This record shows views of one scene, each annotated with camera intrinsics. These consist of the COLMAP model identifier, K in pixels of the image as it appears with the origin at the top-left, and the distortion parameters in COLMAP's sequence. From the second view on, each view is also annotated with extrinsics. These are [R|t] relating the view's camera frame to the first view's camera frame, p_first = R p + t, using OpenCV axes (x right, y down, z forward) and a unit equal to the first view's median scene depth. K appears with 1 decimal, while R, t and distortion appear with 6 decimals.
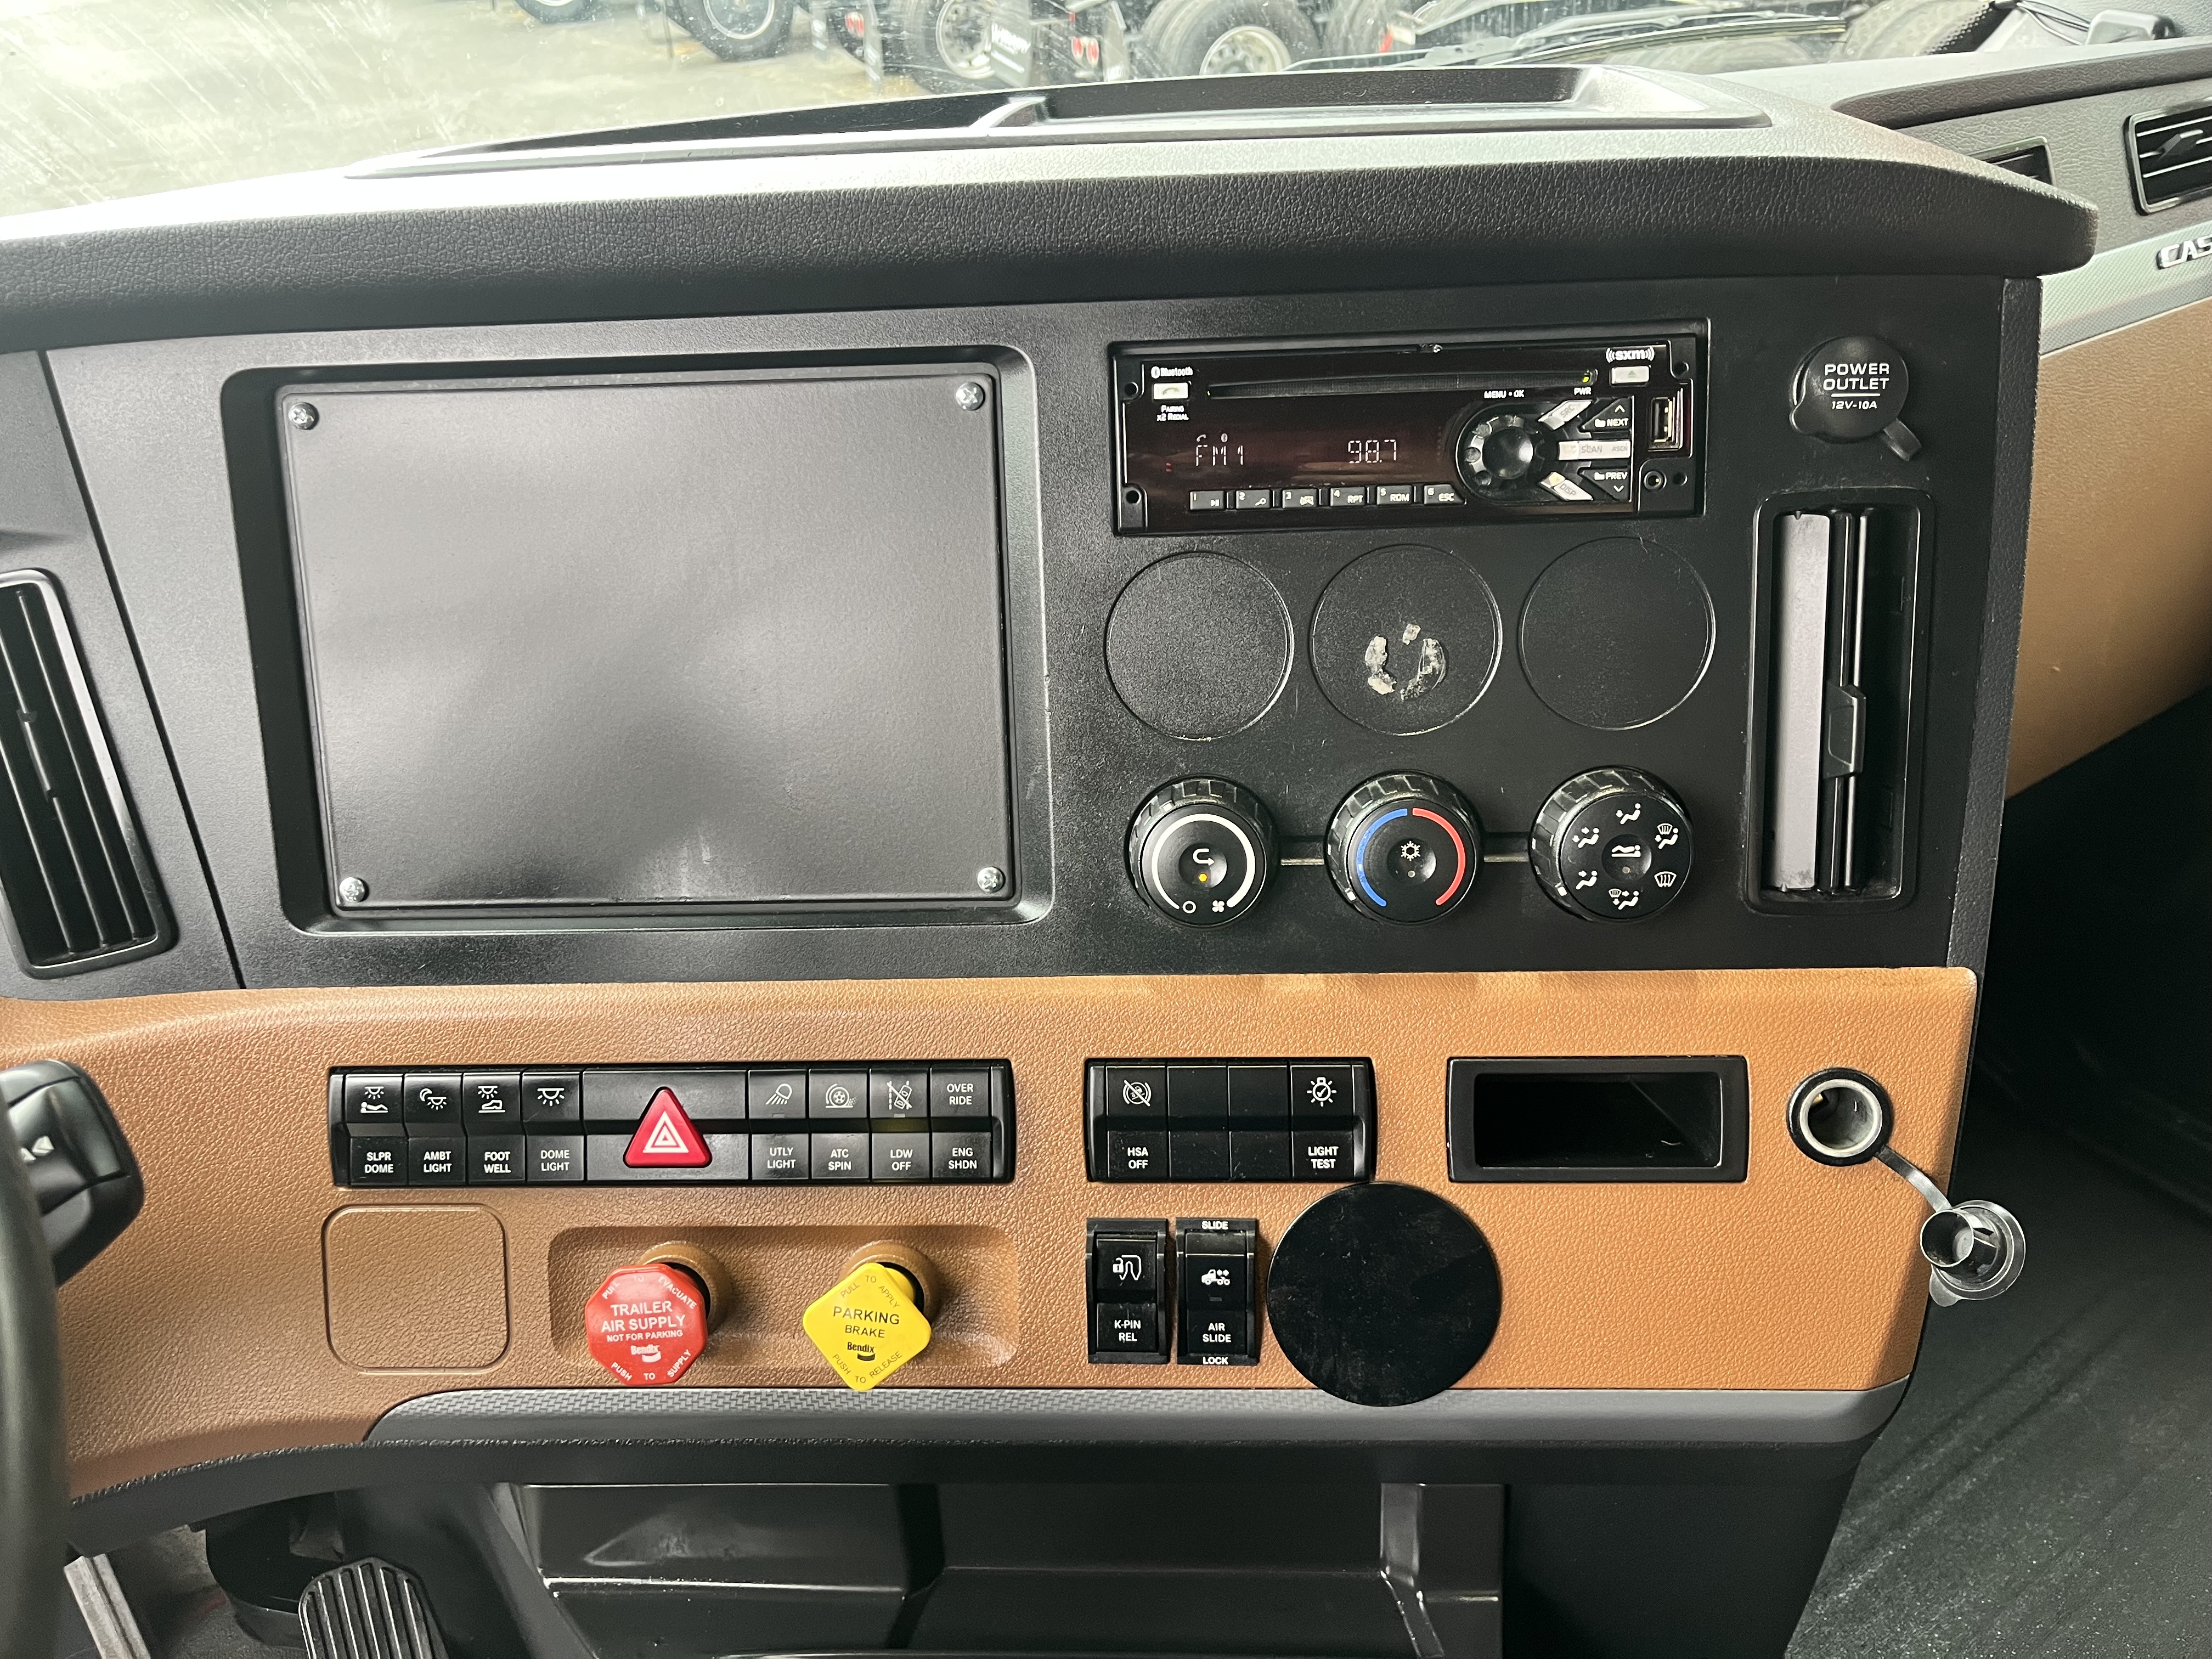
lens RADIAL K [[1730.4, 0, 1151.0], [0, 1730.4, 823.5], [0, 0, 1]] dist [0.089189, -0.145181]
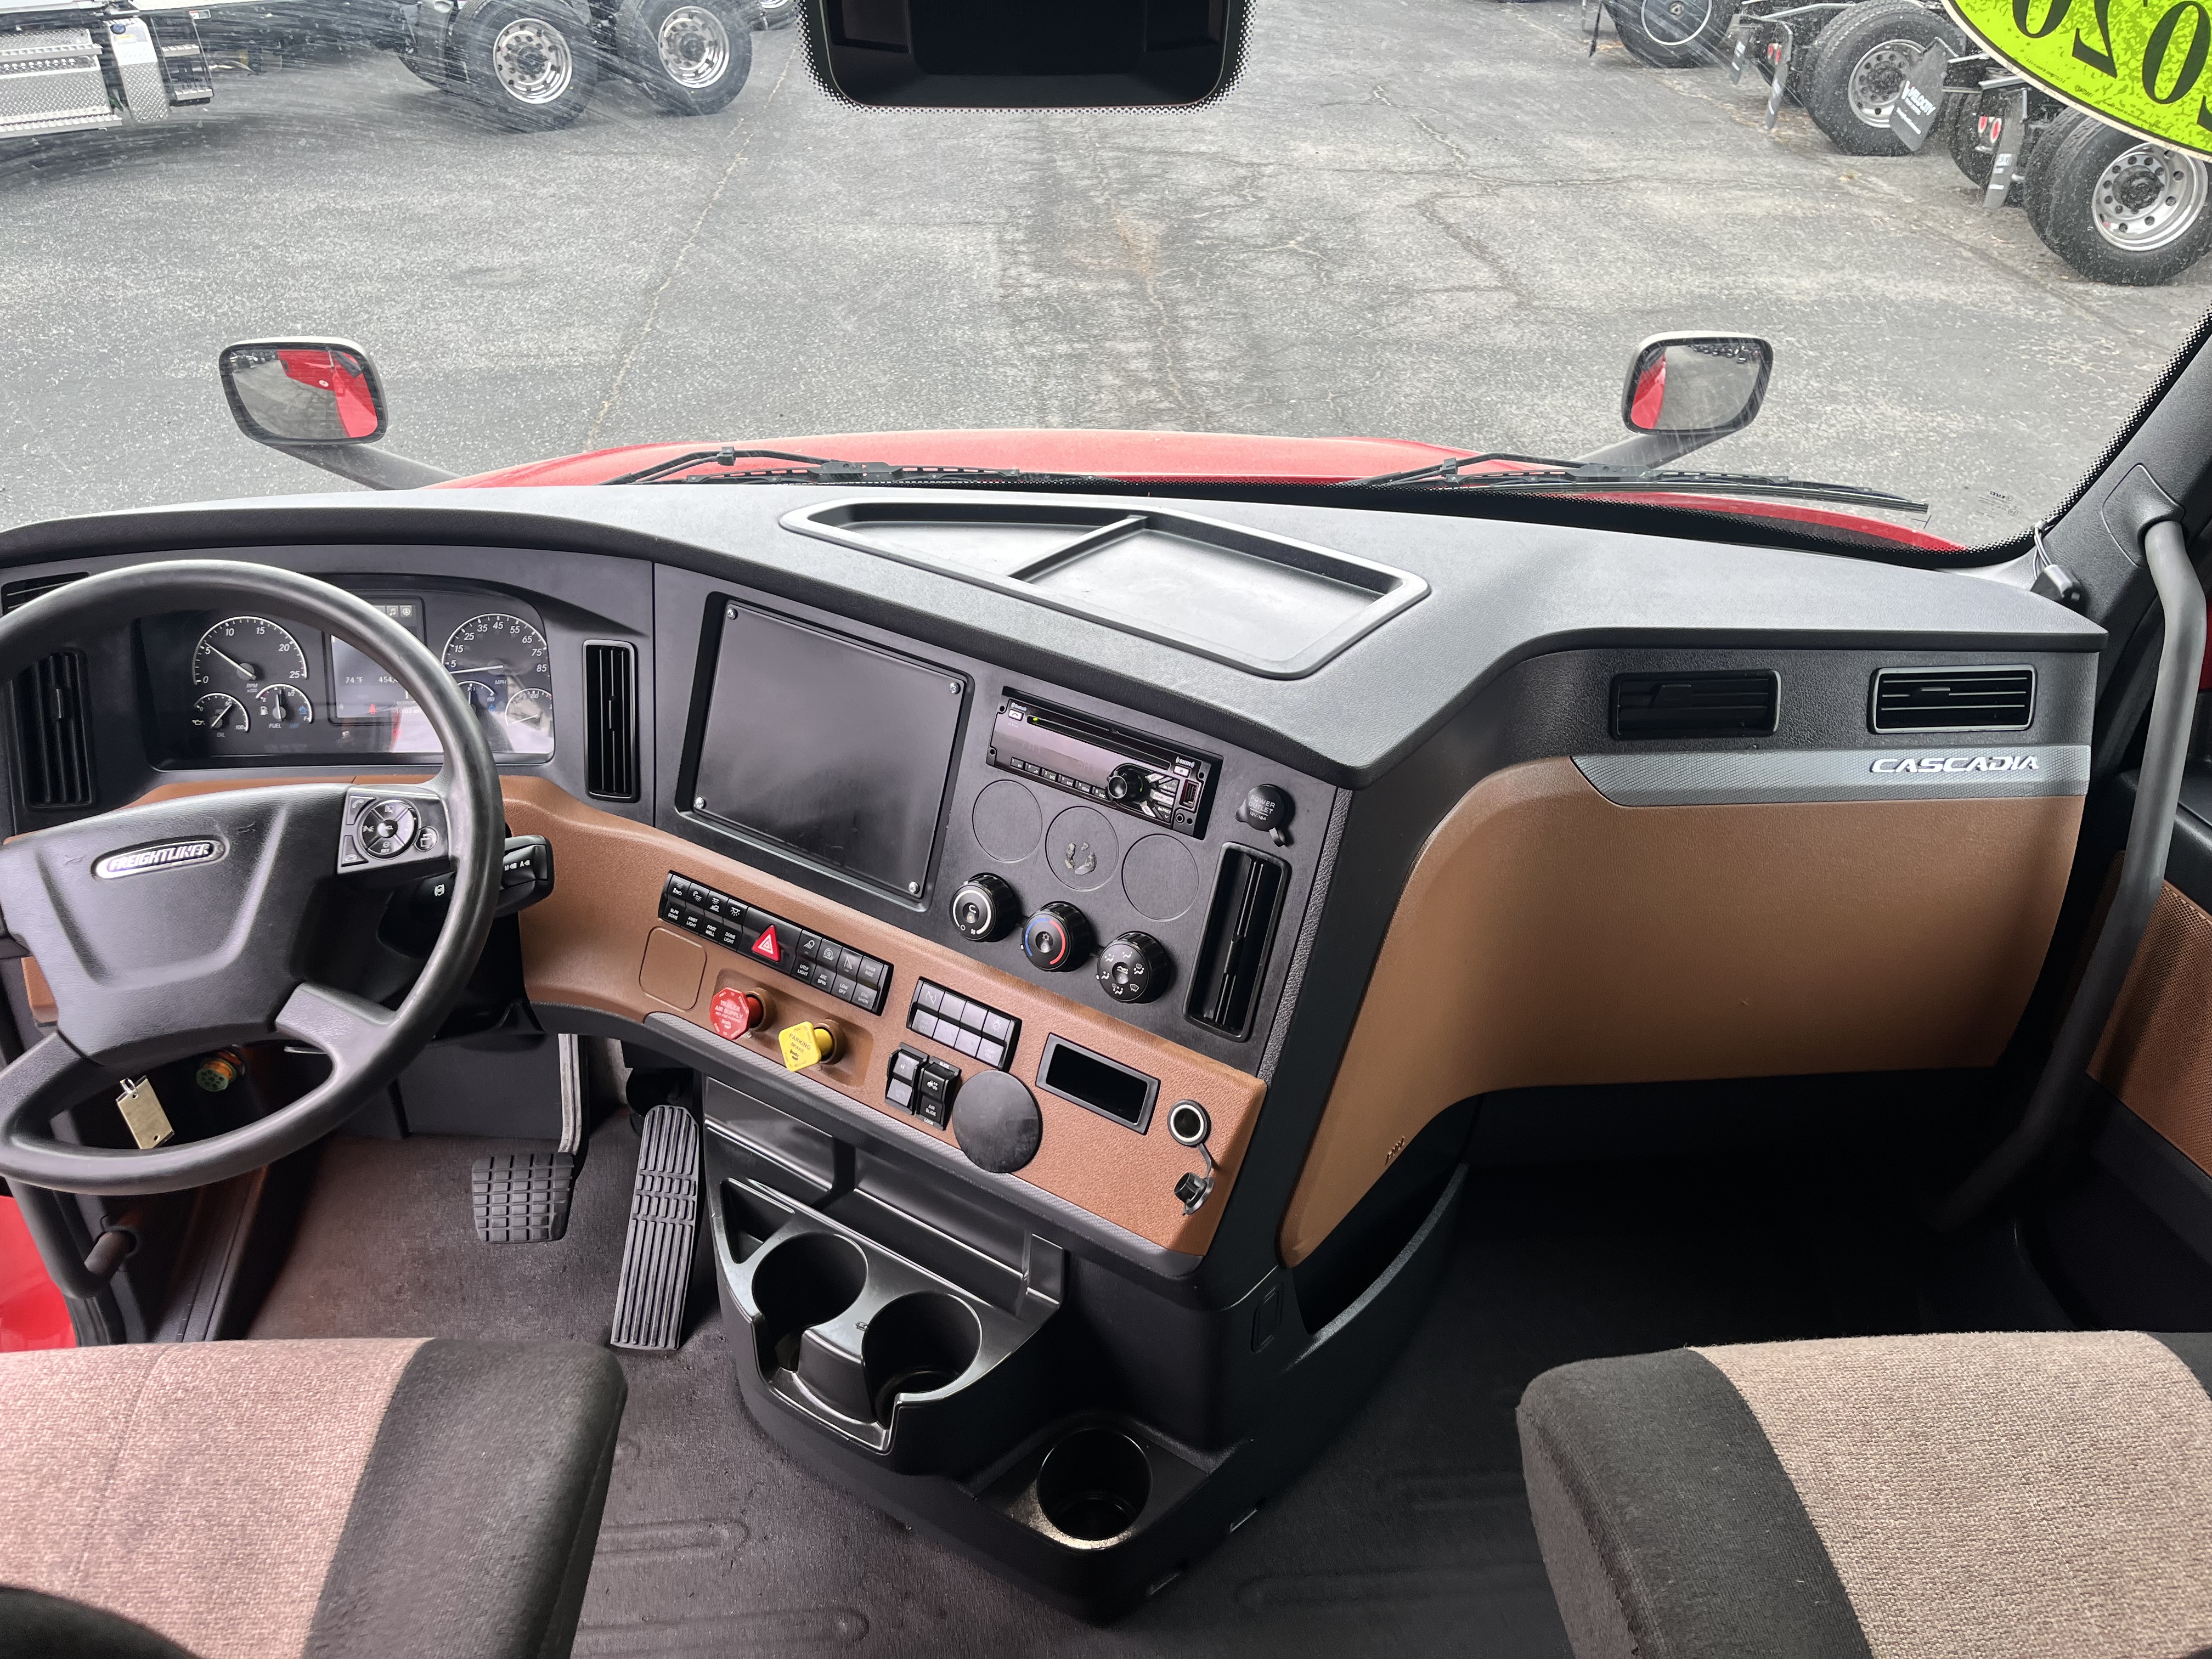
lens RADIAL K [[1730.4, 0, 1151.0], [0, 1730.4, 823.5], [0, 0, 1]] dist [0.089189, -0.145181]
pose [[0.871267, 0.320783, -0.371473, 0.982225], [-0.314220, 0.945981, 0.079913, -0.322229], [0.377041, 0.047099, 0.924998, -0.974777]]
